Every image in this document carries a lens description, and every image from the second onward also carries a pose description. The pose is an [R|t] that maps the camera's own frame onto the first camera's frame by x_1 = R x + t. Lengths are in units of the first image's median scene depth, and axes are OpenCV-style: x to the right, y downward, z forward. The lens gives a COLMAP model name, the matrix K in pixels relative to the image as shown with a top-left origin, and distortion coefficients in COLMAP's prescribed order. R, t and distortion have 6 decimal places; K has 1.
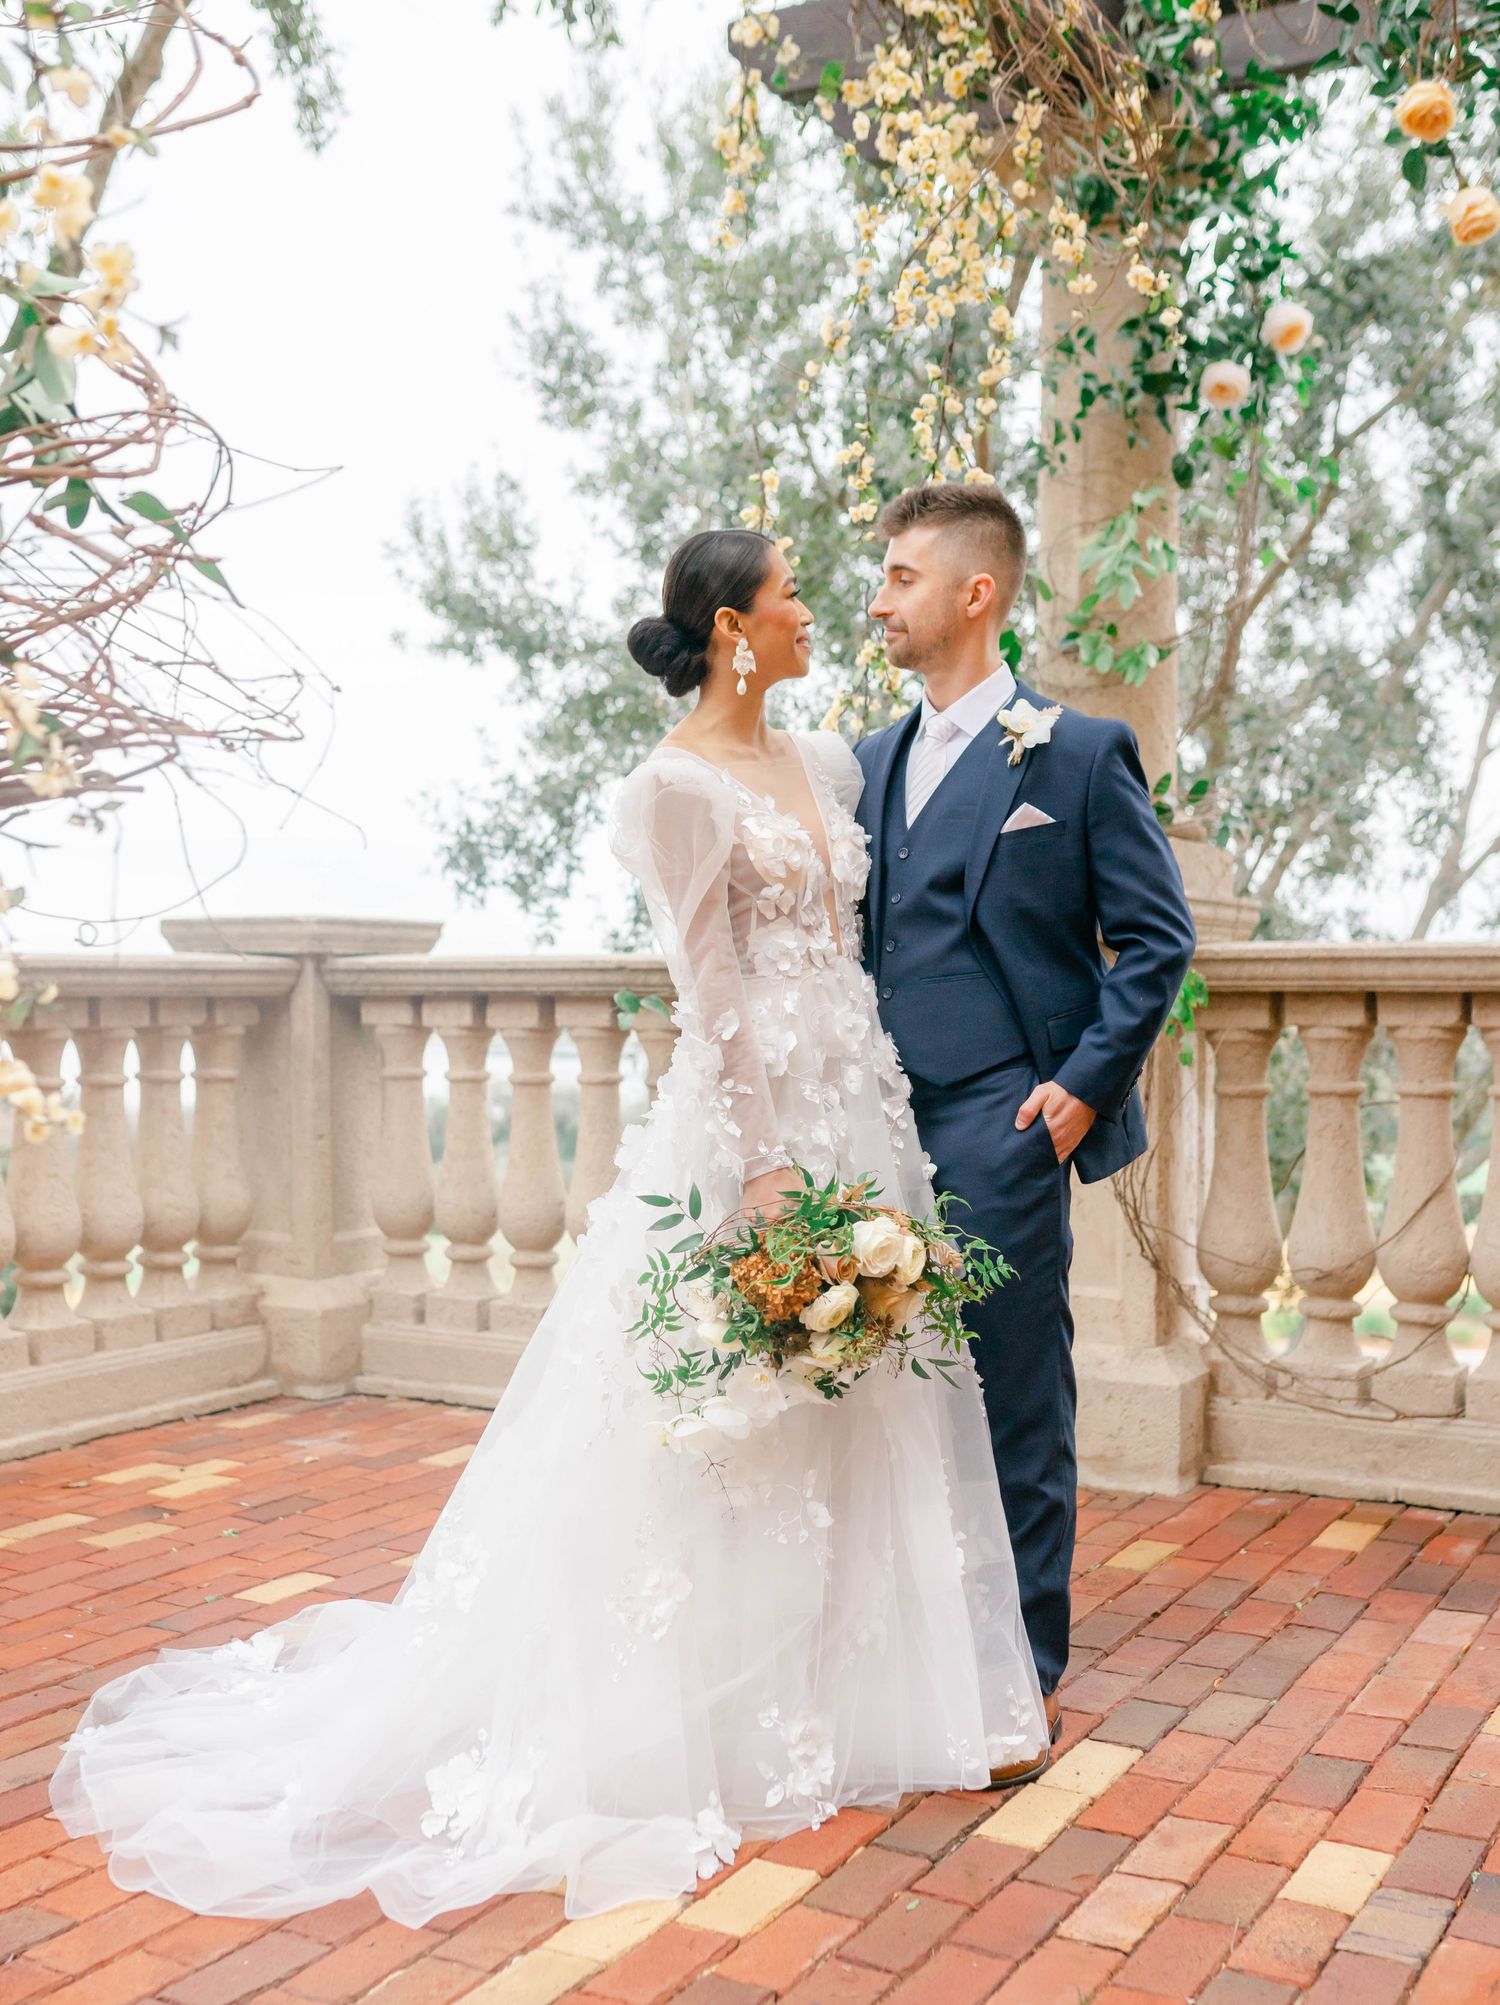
lens RADIAL K [[2169.5, 0, 750.0], [0, 2169.5, 1002.5], [0, 0, 1]] dist [-0.000601, 0.002256]
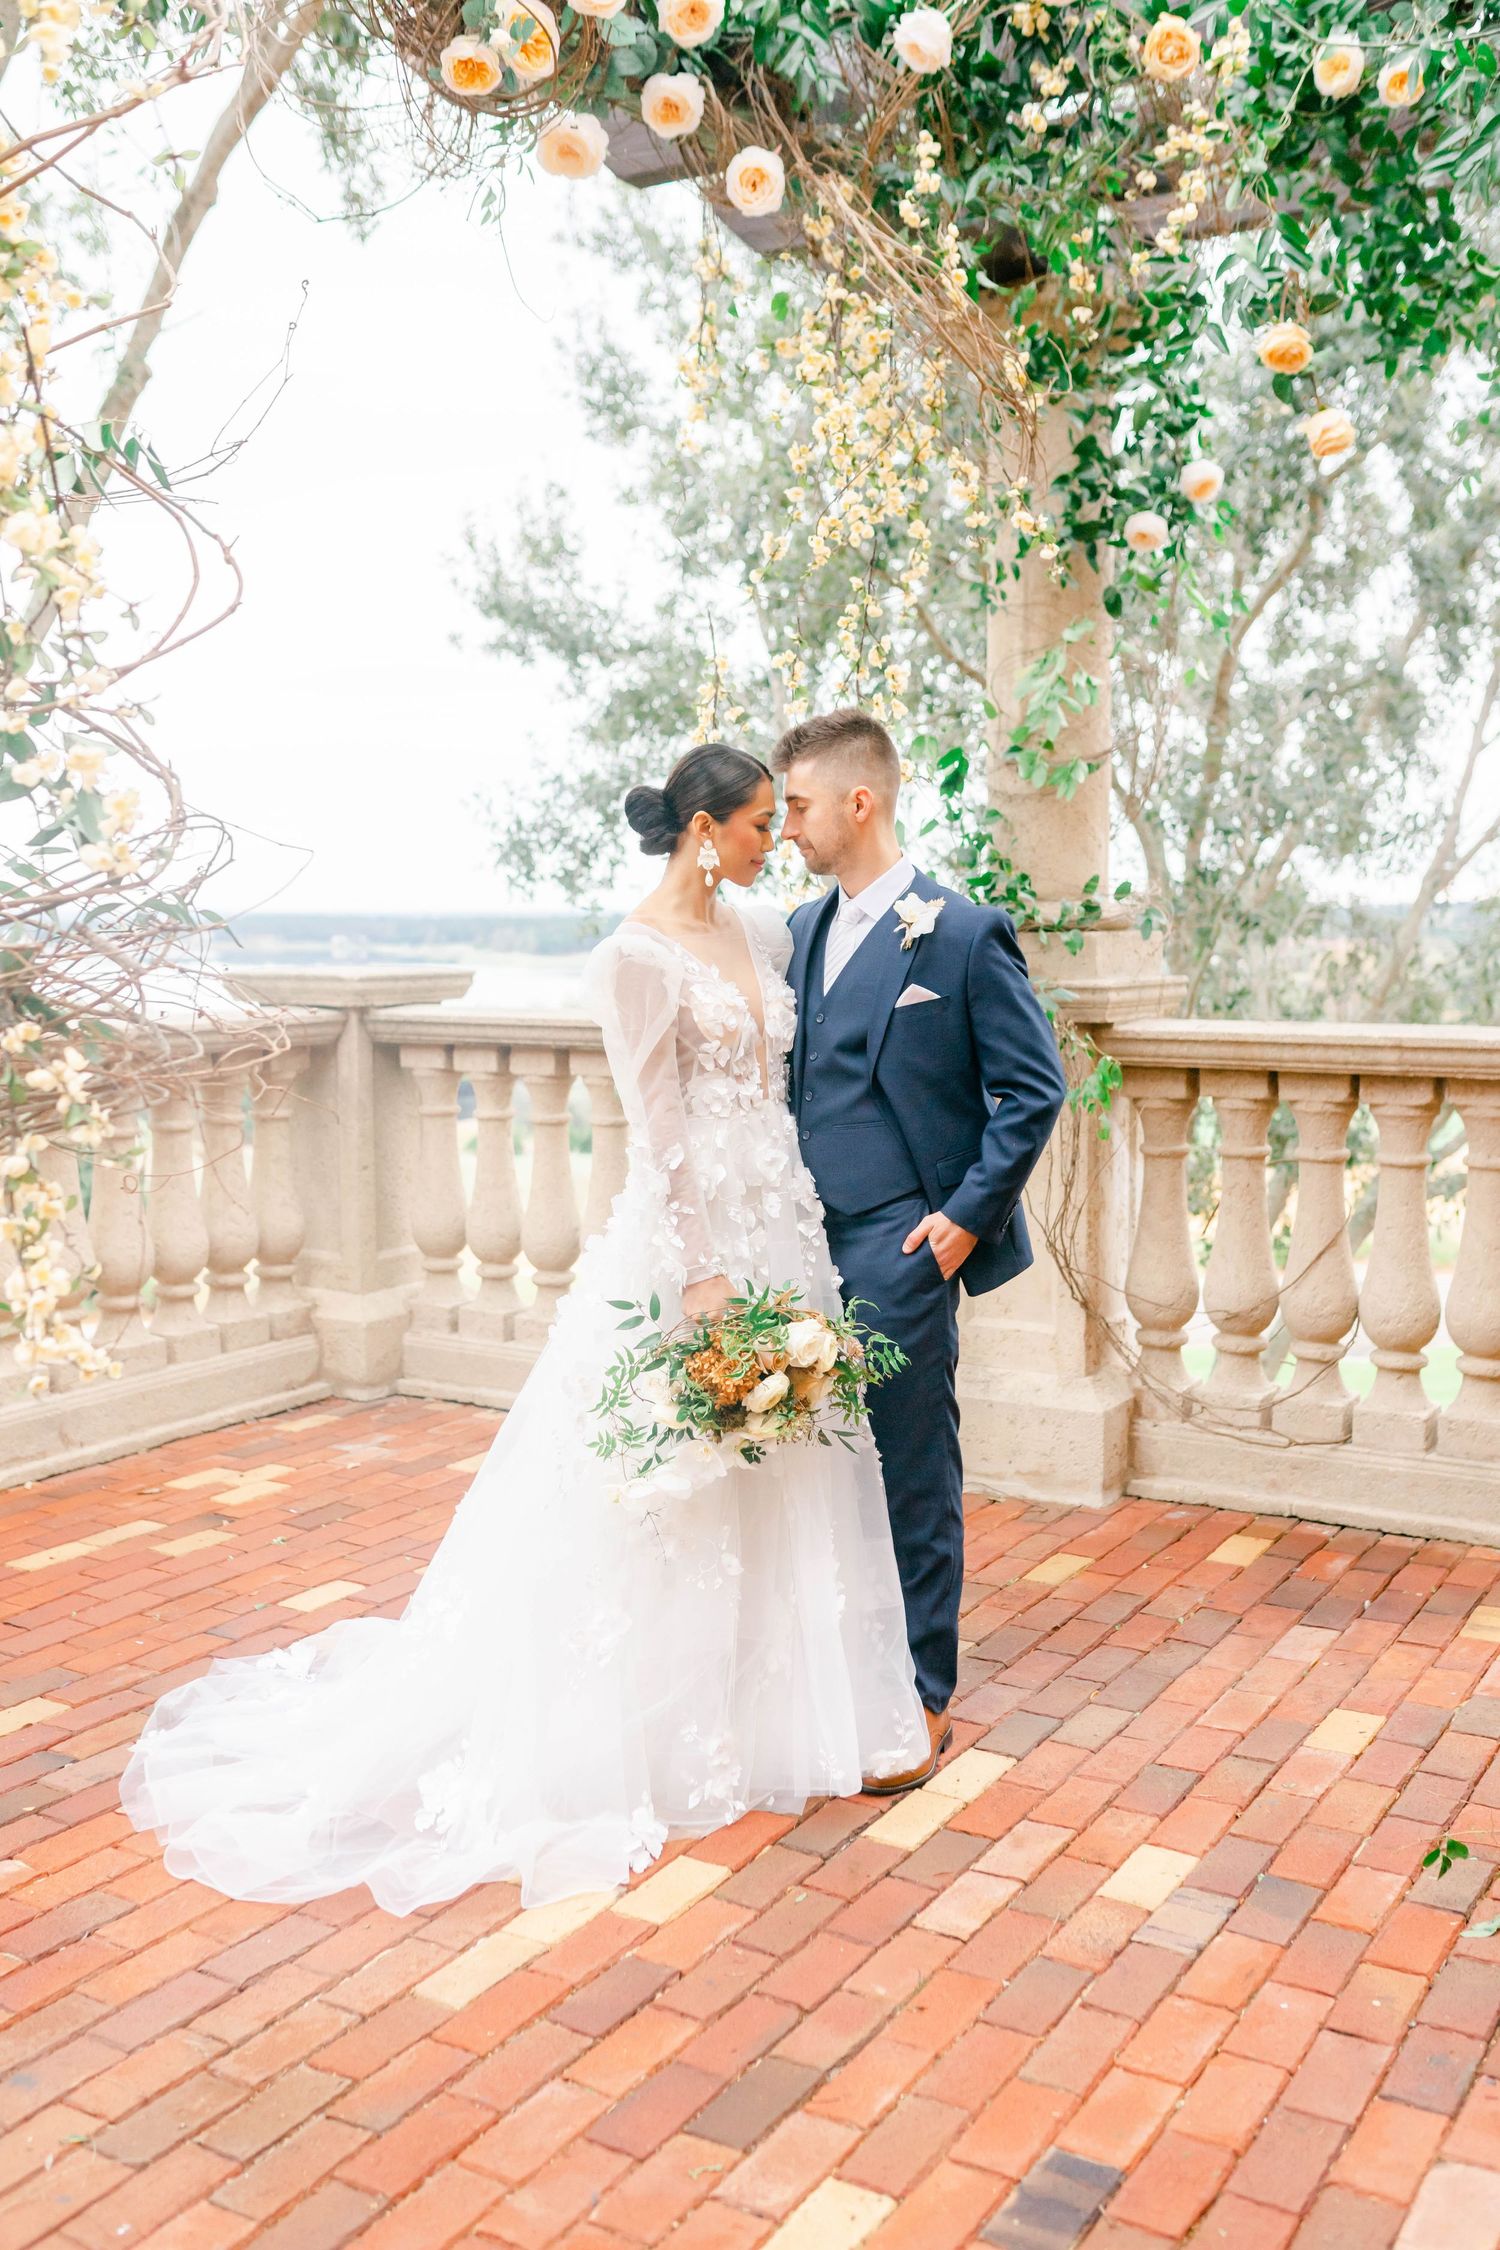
lens RADIAL K [[2113.5, 0, 753.8], [0, 2113.5, 996.3], [0, 0, 1]] dist [0.000170, 0.000924]
pose [[0.999522, -0.001712, -0.030878, 0.053489], [0.002749, 0.999432, 0.033577, -0.089339], [0.030803, -0.033646, 0.998959, -0.124040]]
